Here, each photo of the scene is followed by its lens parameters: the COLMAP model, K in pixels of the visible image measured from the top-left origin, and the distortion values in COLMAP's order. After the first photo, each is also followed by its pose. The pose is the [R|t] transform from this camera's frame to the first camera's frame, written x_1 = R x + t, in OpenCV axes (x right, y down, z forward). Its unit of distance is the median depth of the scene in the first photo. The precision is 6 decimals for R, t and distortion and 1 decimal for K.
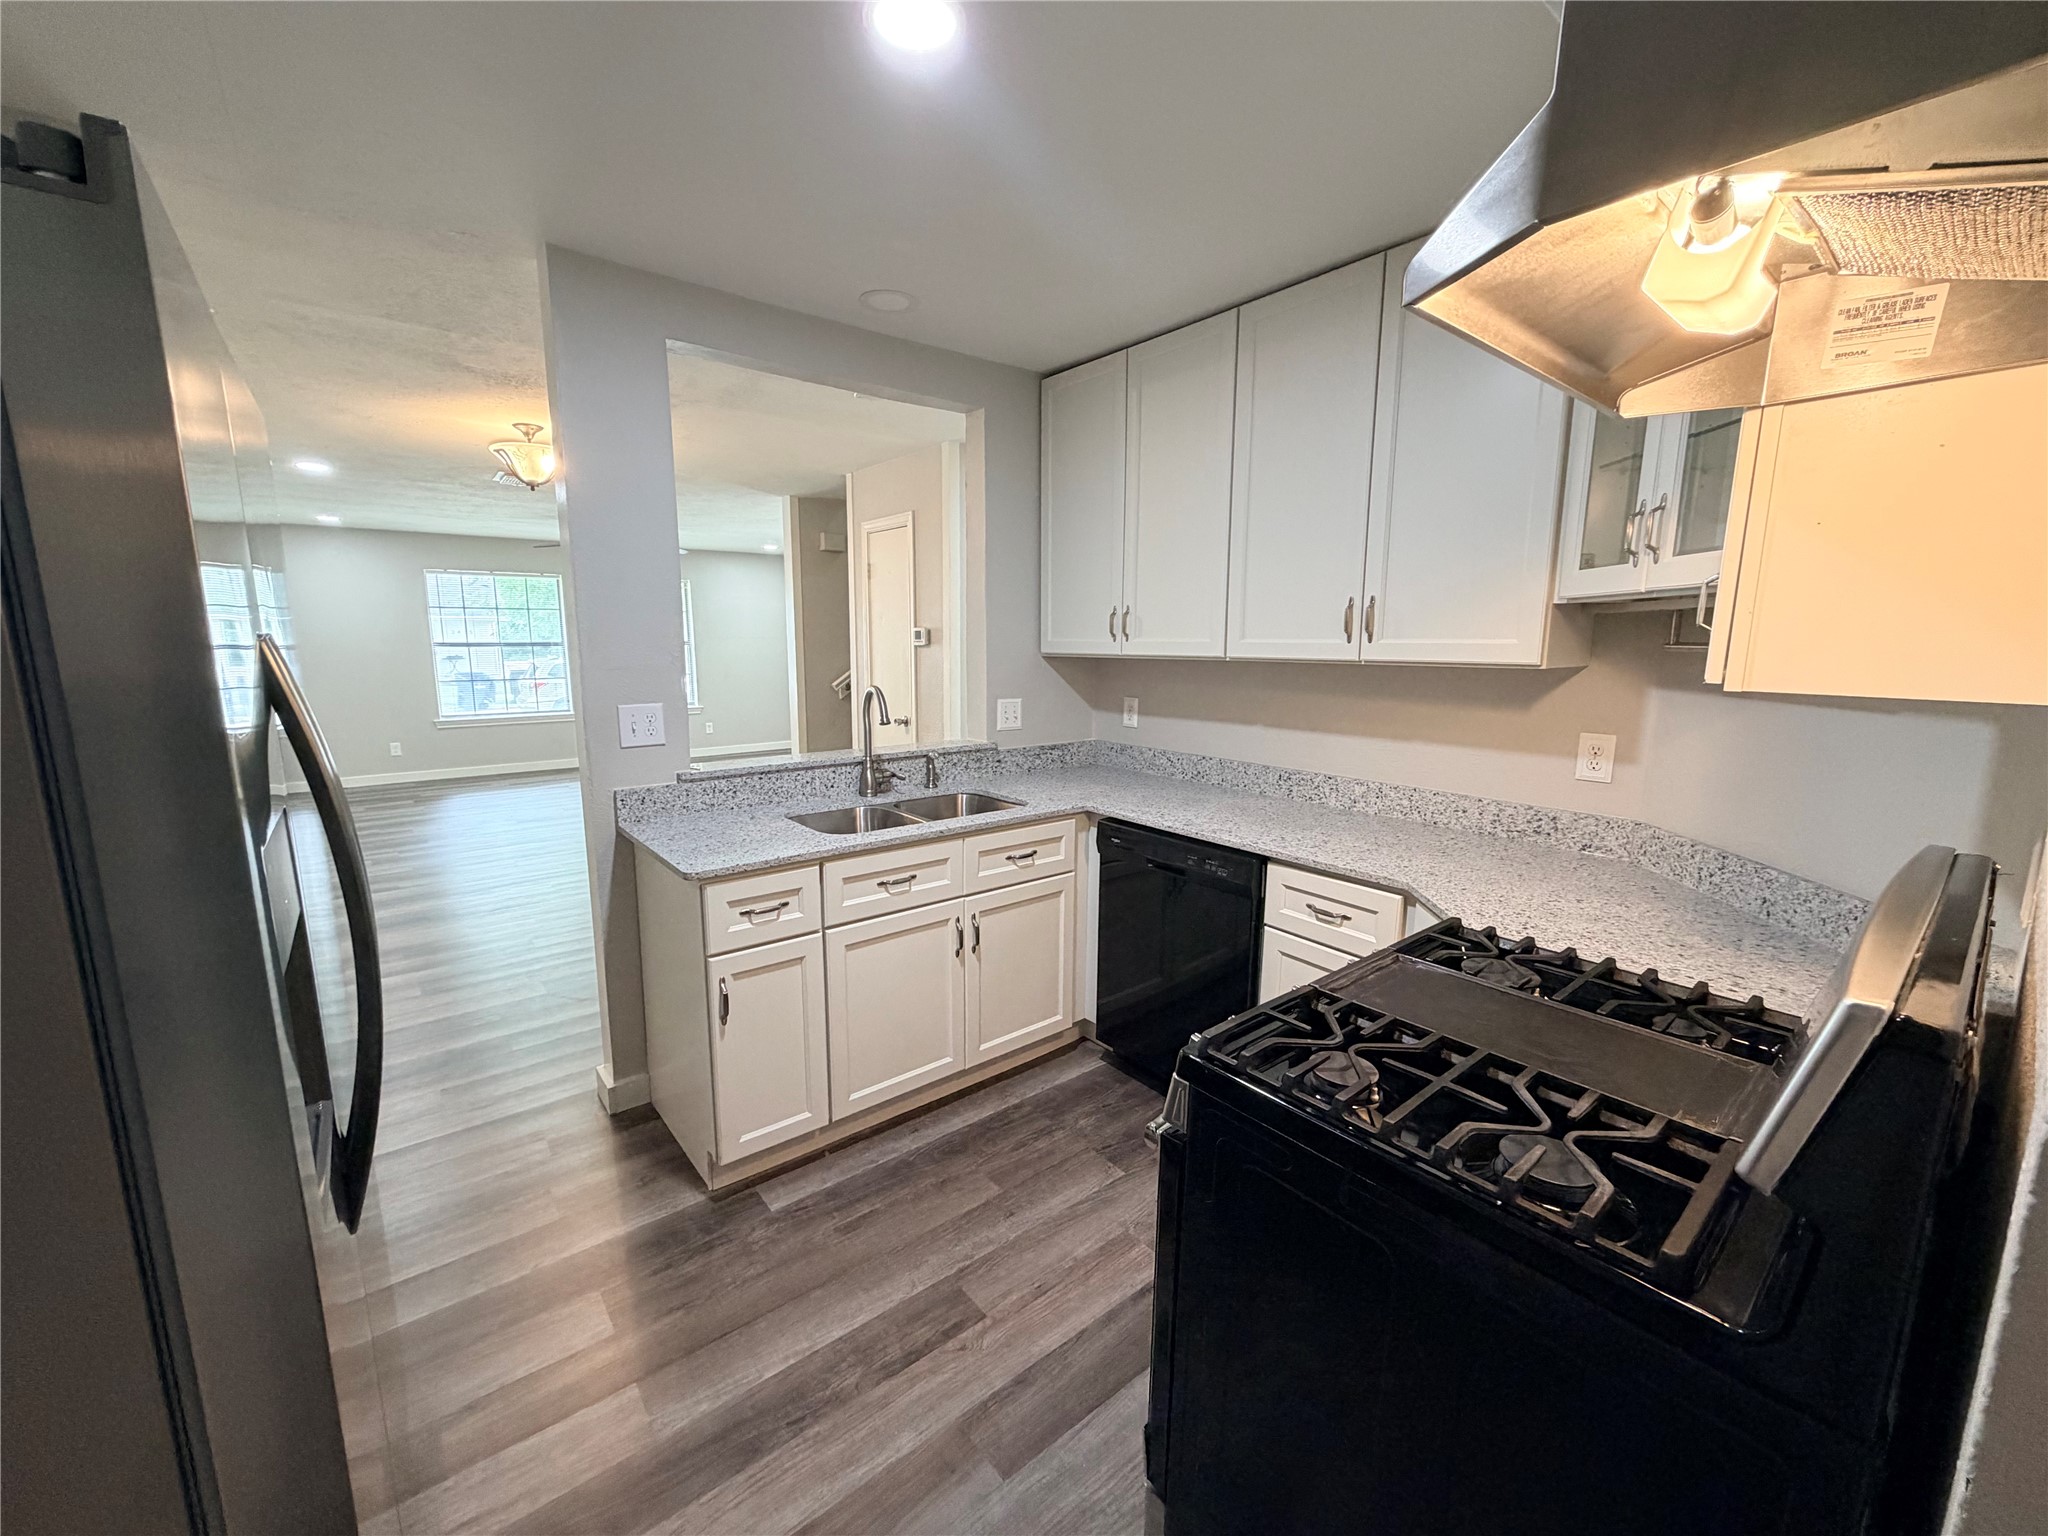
lens RADIAL K [[817.0, 0, 1021.9], [0, 817.0, 763.1], [0, 0, 1]] dist [-0.000919, 0.000580]
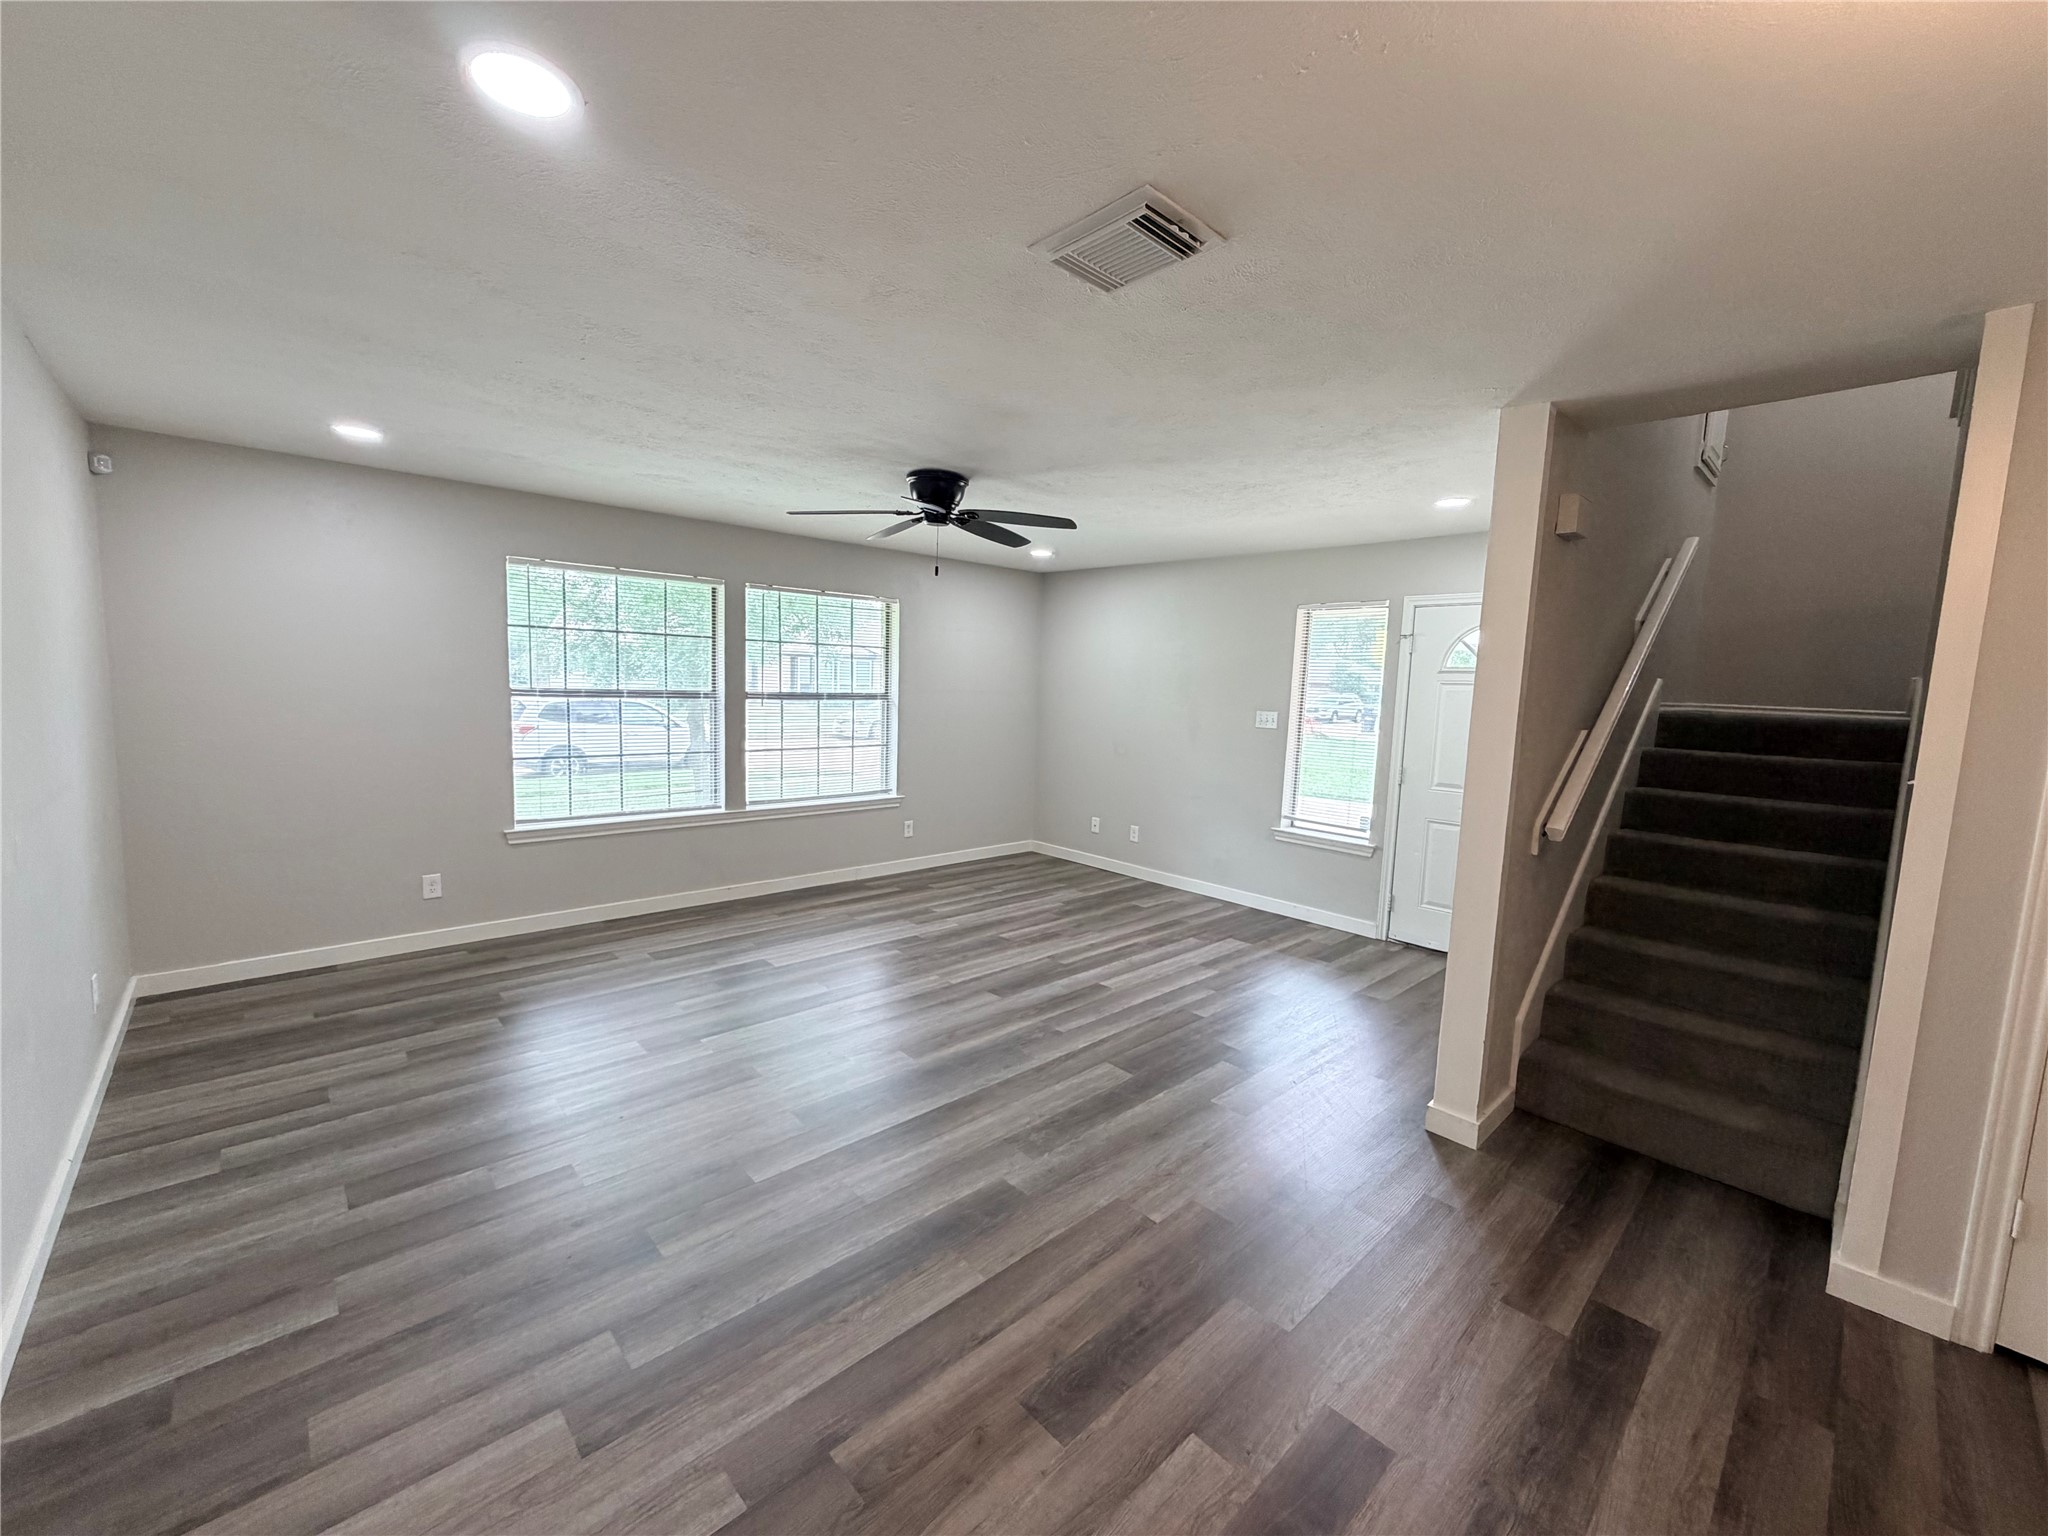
lens RADIAL K [[817.0, 0, 1021.3], [0, 817.0, 773.7], [0, 0, 1]] dist [-0.000919, 0.000580]
pose [[0.996515, 0.024980, 0.079585, -1.575848], [-0.021831, 0.998954, -0.040187, -0.284886], [-0.080506, 0.038309, 0.996018, 1.600494]]
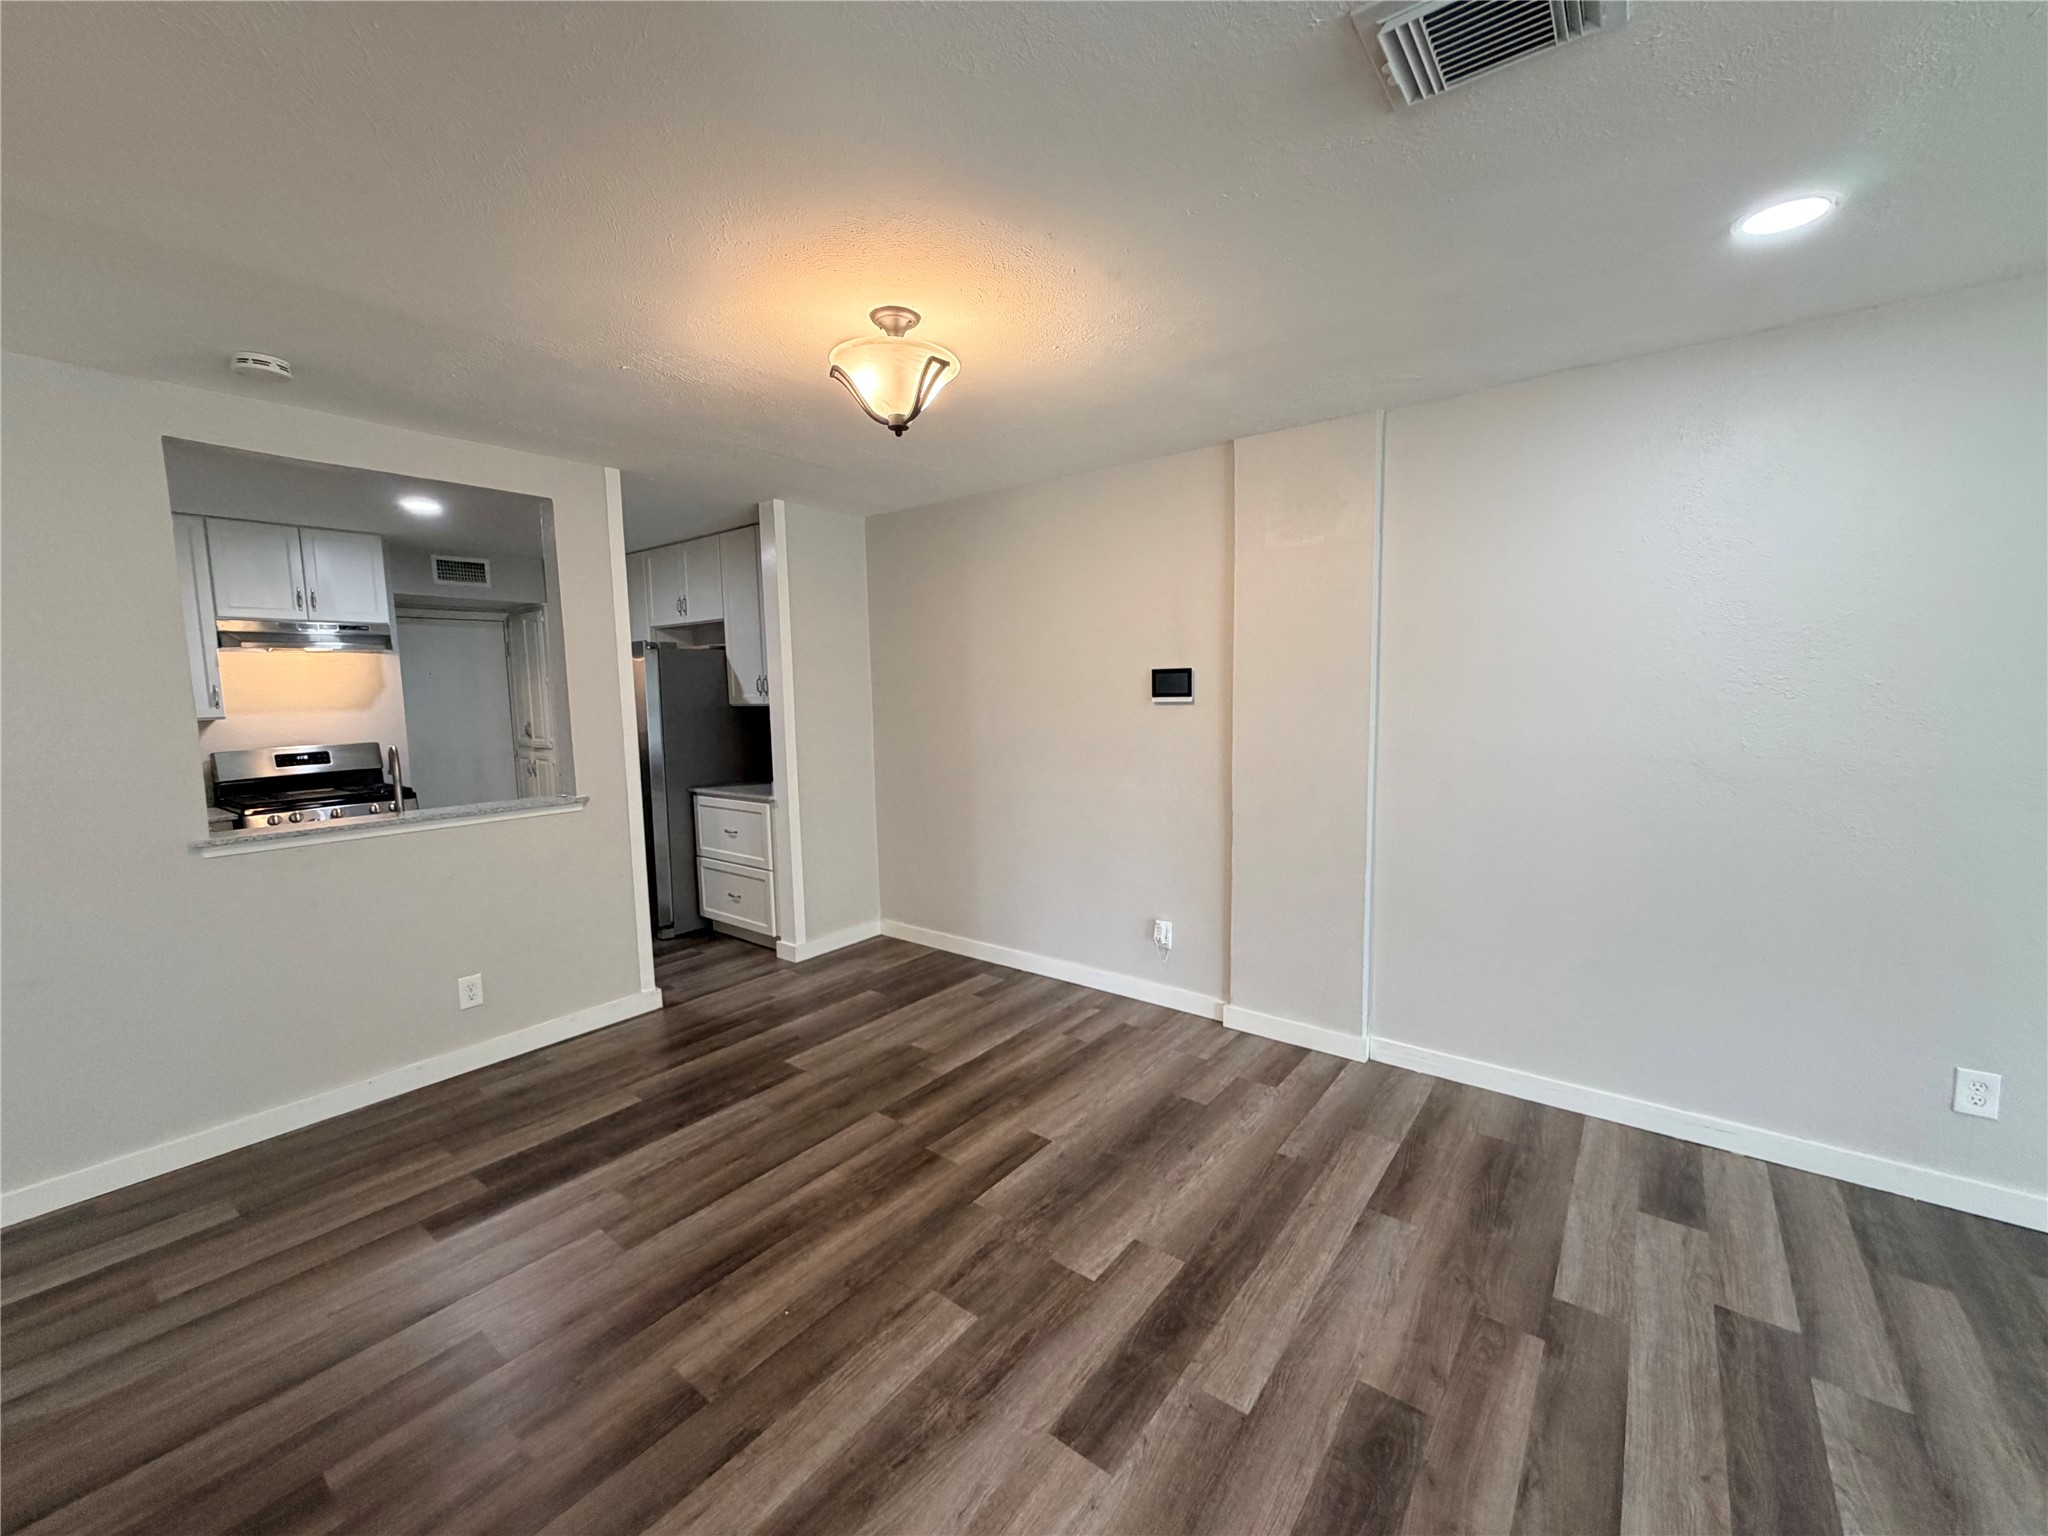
lens RADIAL K [[817.0, 0, 1023.5], [0, 817.0, 764.6], [0, 0, 1]] dist [-0.000919, 0.000580]
pose [[-0.972954, 0.039466, -0.227605, -0.990389], [-0.018049, 0.969298, 0.245227, -0.463481], [0.230295, 0.242703, -0.942369, 2.890946]]
